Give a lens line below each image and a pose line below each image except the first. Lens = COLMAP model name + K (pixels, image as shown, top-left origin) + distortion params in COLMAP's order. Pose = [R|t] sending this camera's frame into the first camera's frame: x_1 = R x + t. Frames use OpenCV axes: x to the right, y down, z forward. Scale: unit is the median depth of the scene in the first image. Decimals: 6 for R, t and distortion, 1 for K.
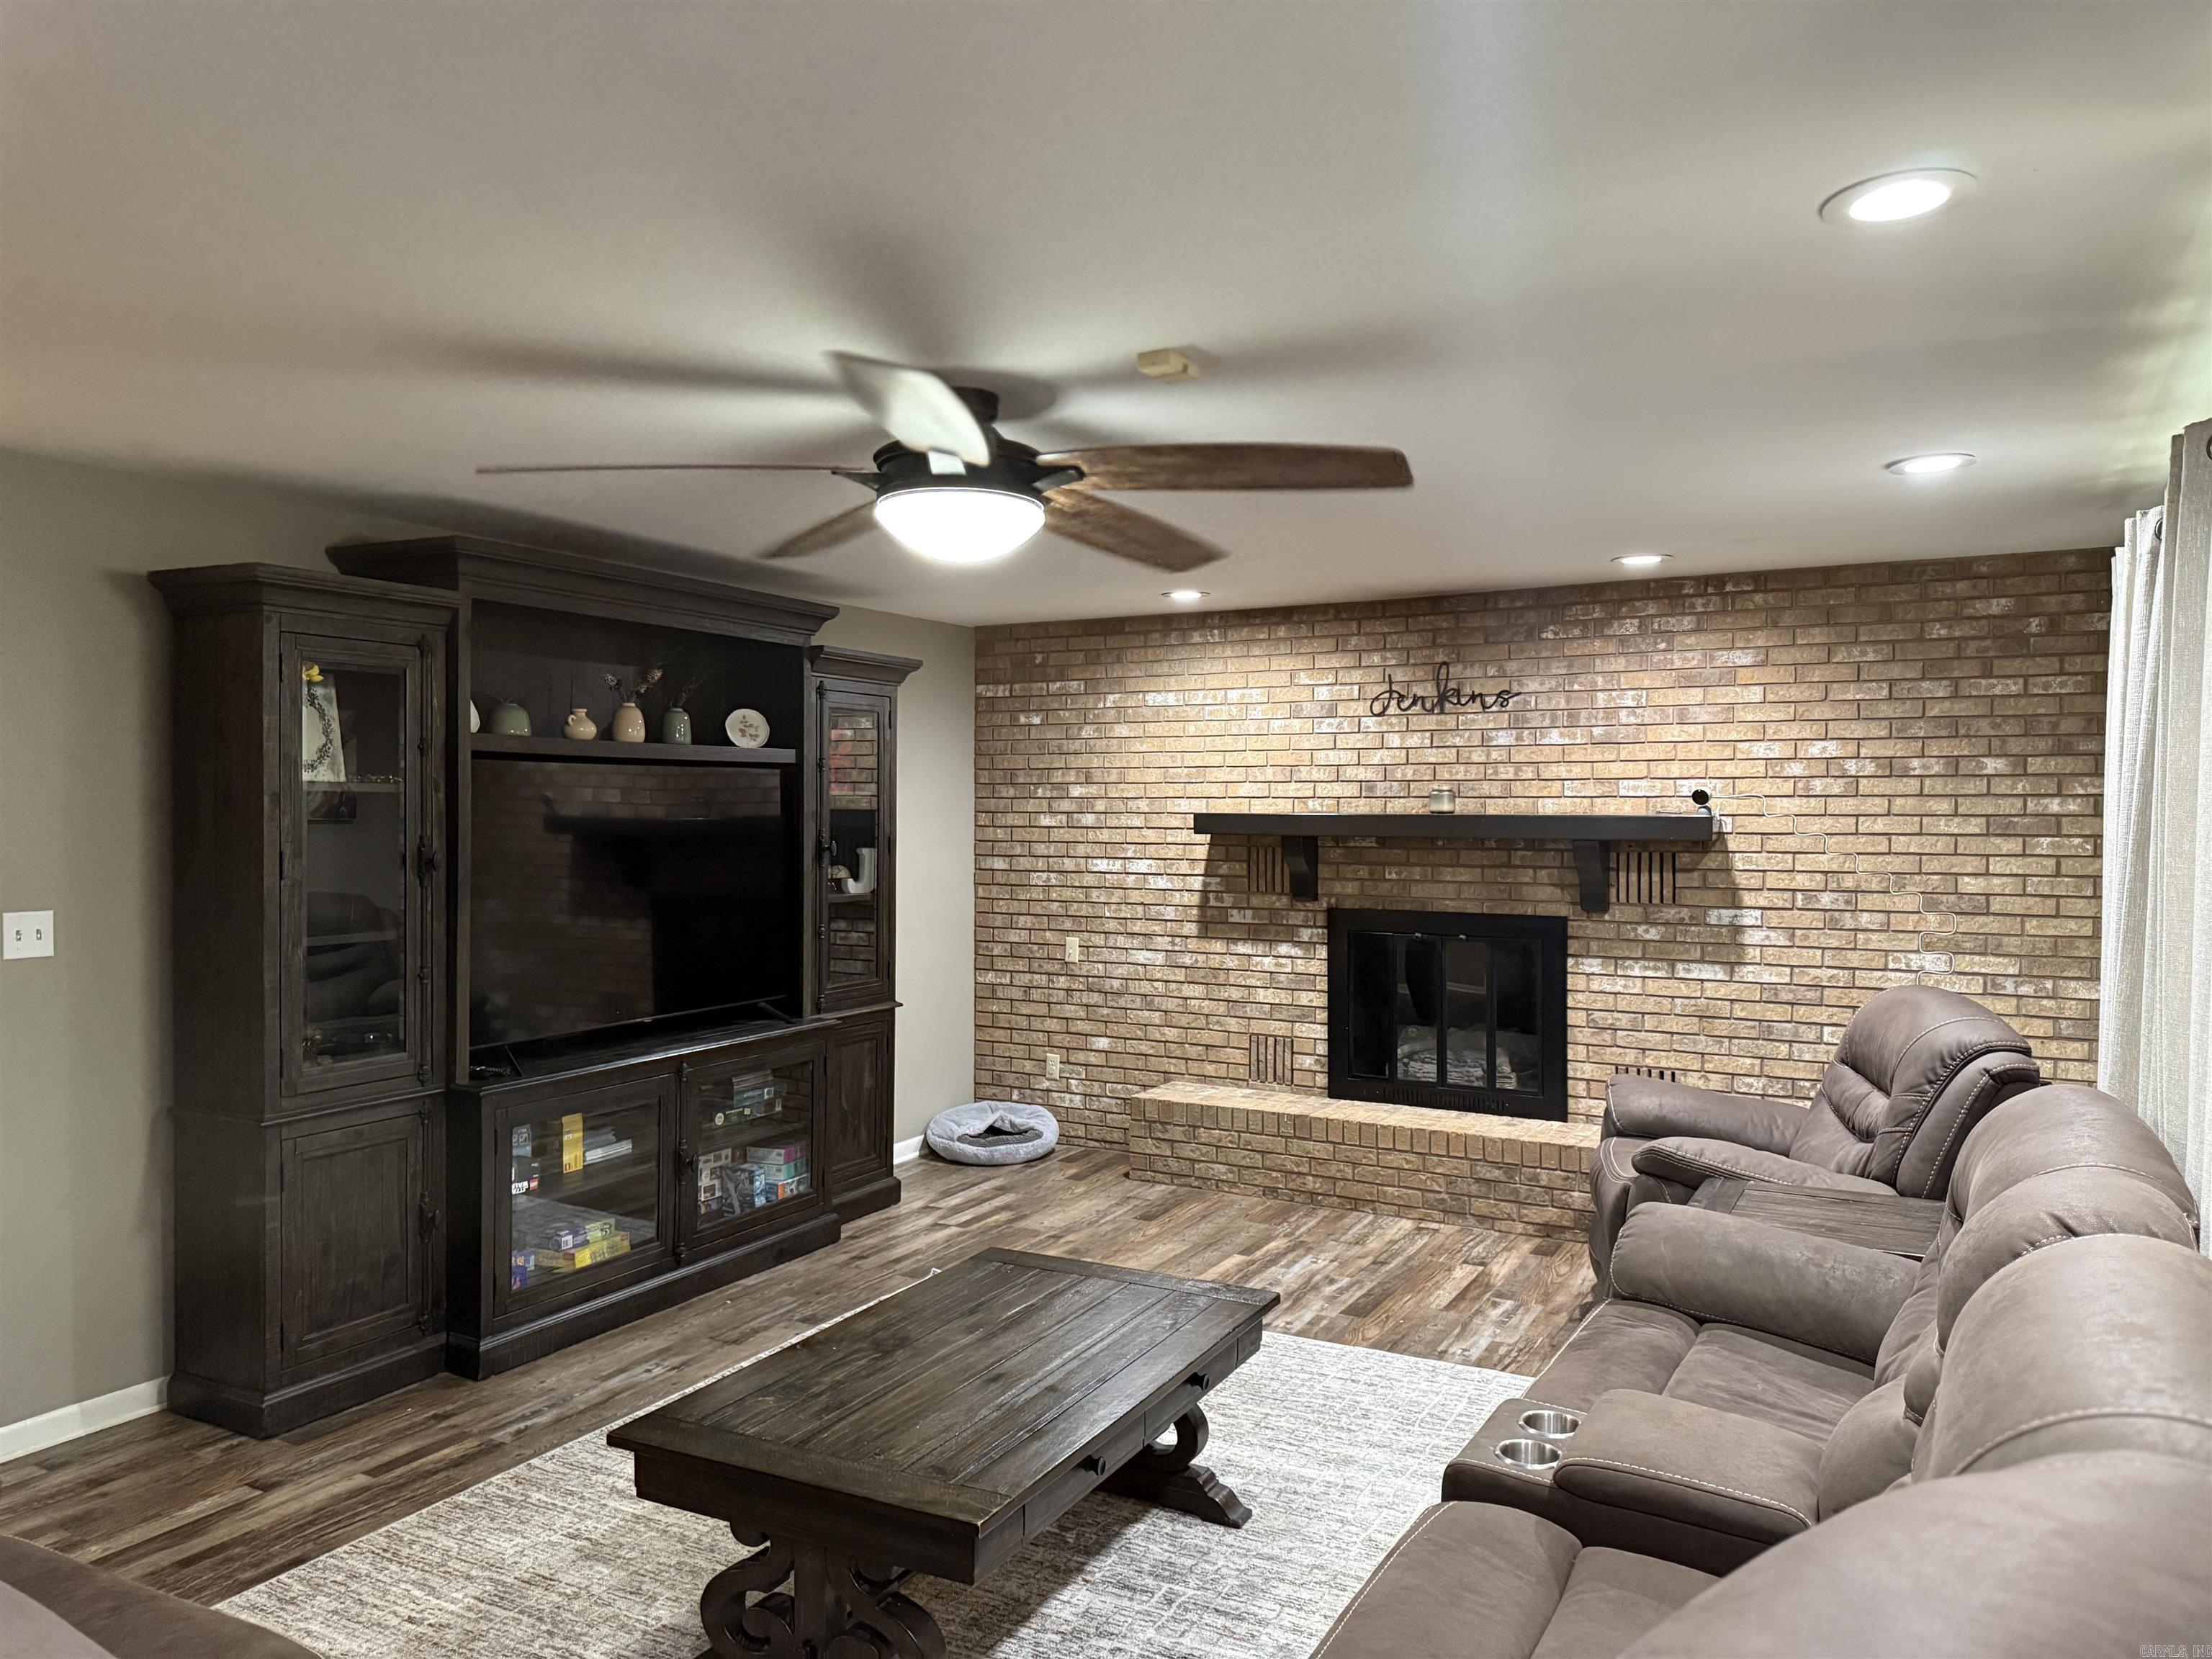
lens RADIAL K [[1568.3, 0, 1040.1], [0, 1568.3, 820.2], [0, 0, 1]] dist [0.065492, -0.056197]
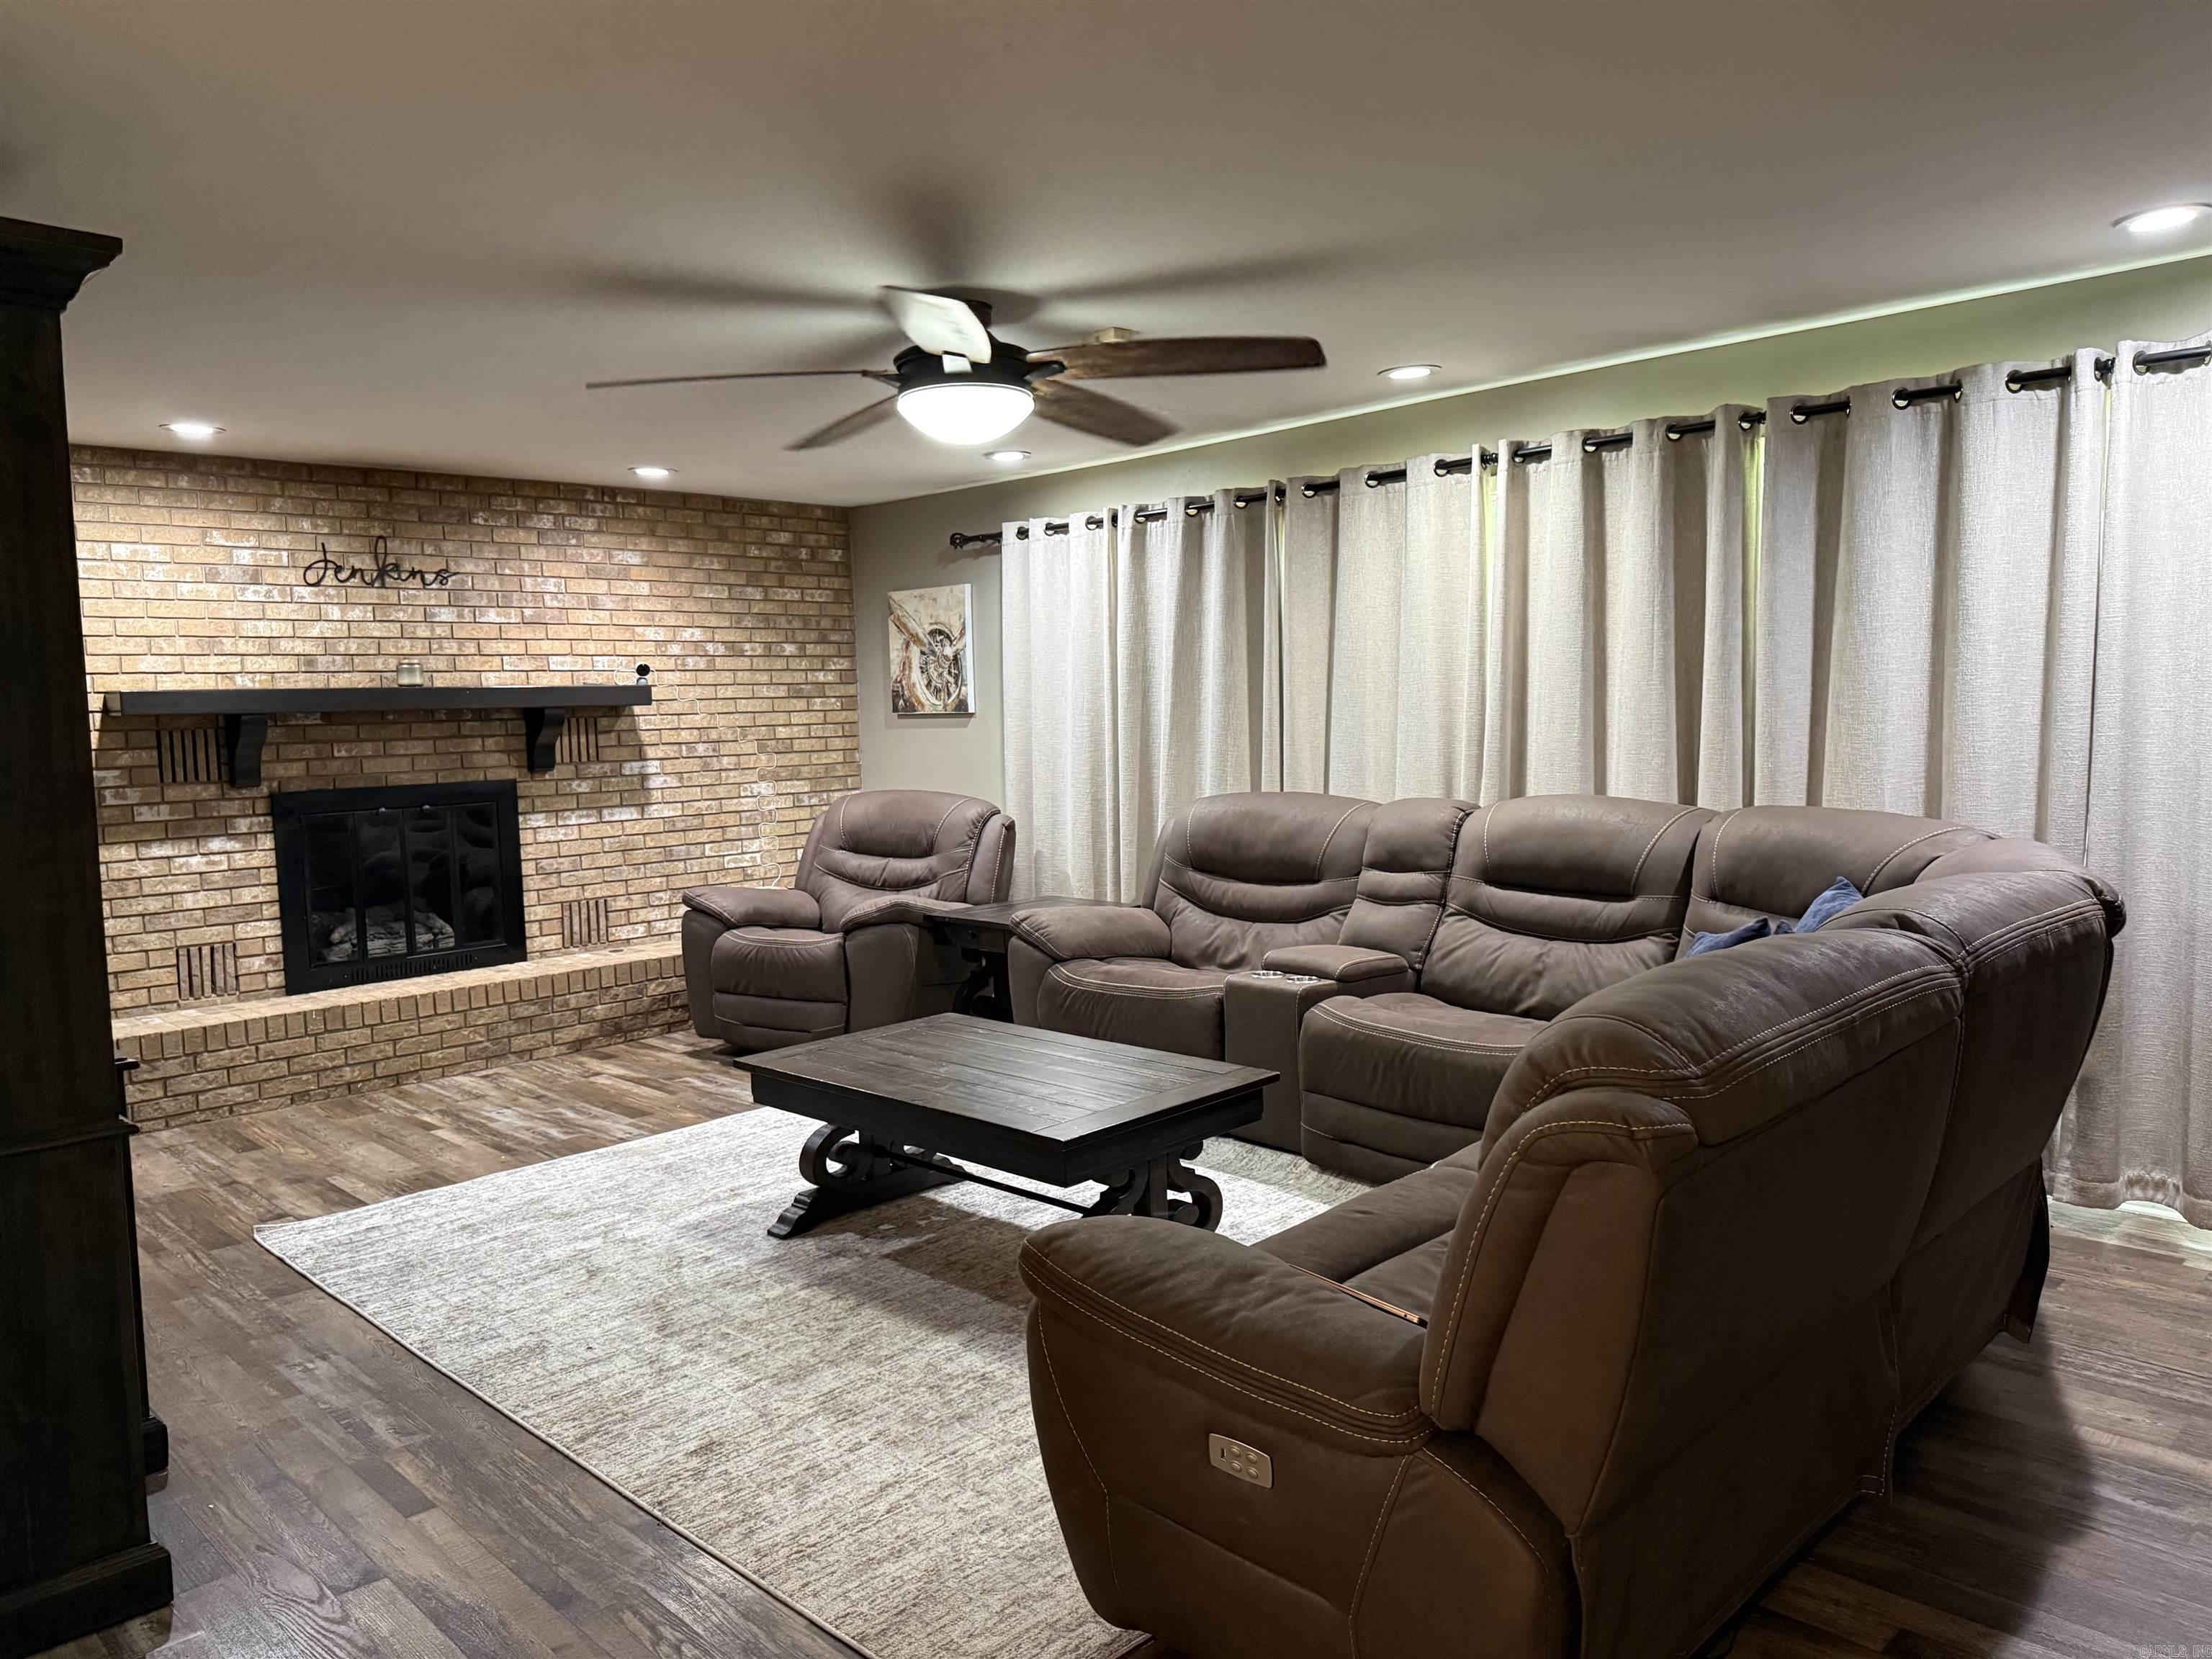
lens RADIAL K [[1568.3, 0, 1112.8], [0, 1568.3, 838.2], [0, 0, 1]] dist [0.065492, -0.056197]
pose [[0.261096, -0.087730, 0.961318, -0.648826], [0.044714, 0.995892, 0.078741, 0.034255], [-0.964277, 0.022425, 0.263946, 0.308171]]
